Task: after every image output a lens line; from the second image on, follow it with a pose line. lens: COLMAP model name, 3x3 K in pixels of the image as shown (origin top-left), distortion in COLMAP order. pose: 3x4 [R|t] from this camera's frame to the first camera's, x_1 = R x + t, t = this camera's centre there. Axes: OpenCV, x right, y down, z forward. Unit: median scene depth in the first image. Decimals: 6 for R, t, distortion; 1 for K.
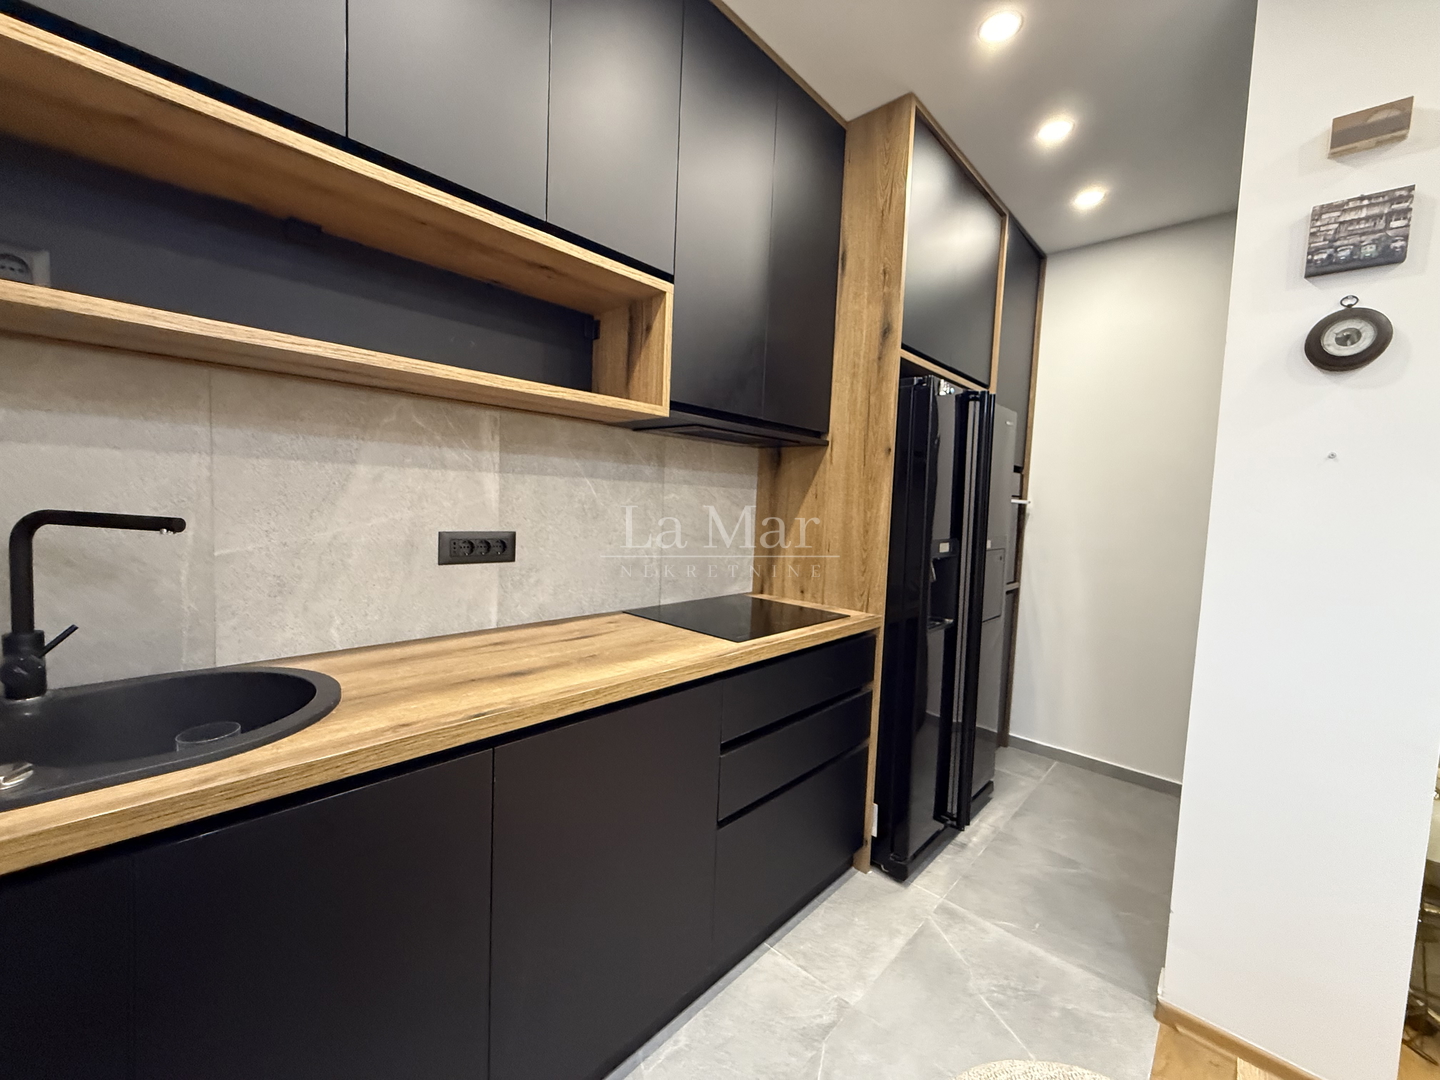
lens RADIAL K [[573.8, 0, 716.0], [0, 573.8, 538.2], [0, 0, 1]] dist [0.001280, -0.000113]
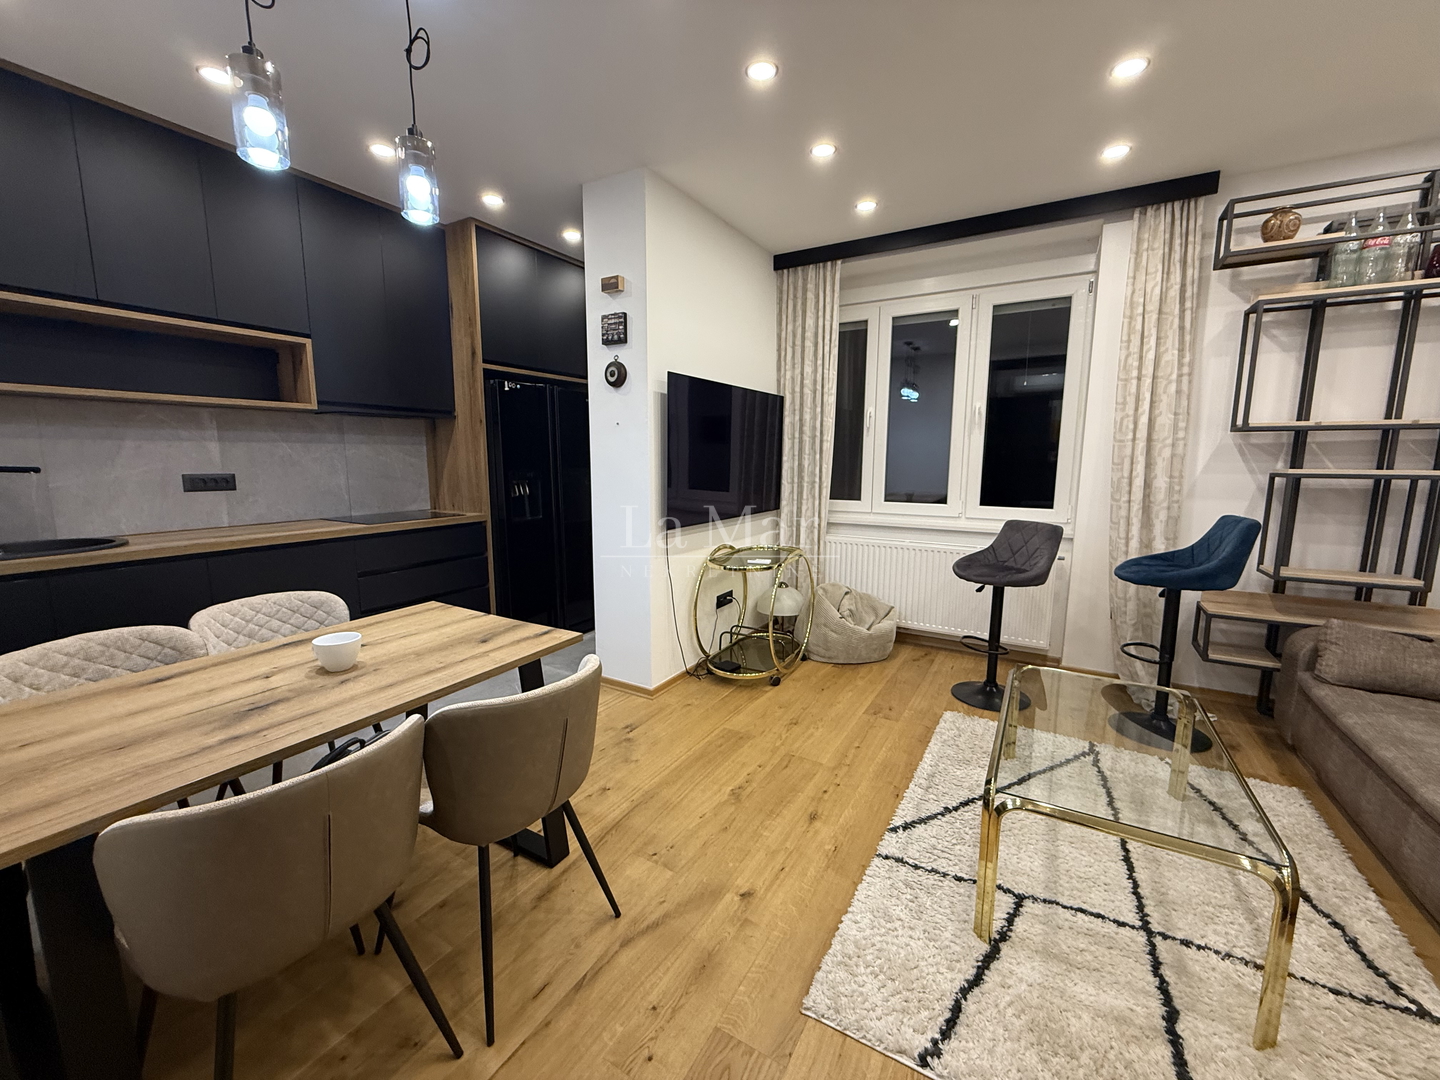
lens RADIAL K [[573.8, 0, 716.0], [0, 573.8, 538.2], [0, 0, 1]] dist [0.001280, -0.000113]
pose [[0.974279, -0.069456, 0.214376, 0.754311], [0.052052, 0.994952, 0.085792, 0.117767], [-0.219253, -0.072426, 0.972976, -1.155651]]
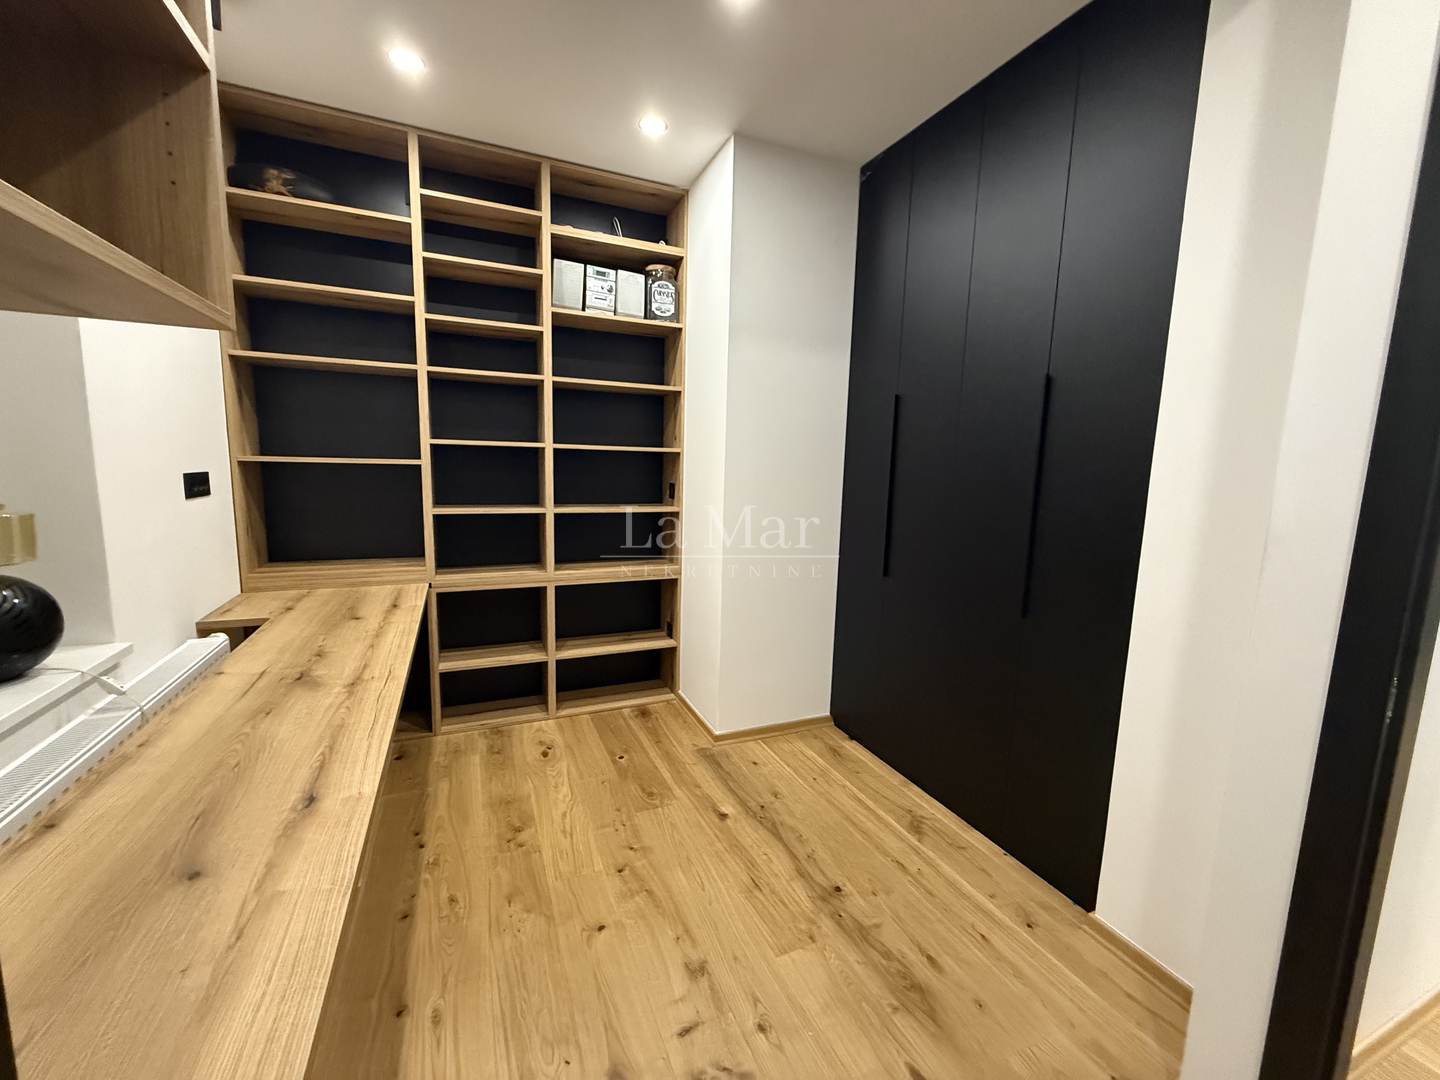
lens RADIAL K [[573.8, 0, 716.0], [0, 573.8, 538.2], [0, 0, 1]] dist [0.001280, -0.000113]
pose [[0.398071, -0.151044, 0.904834, -0.296688], [0.048114, 0.988432, 0.143832, 0.071256], [-0.916092, -0.013720, 0.400734, -1.211209]]
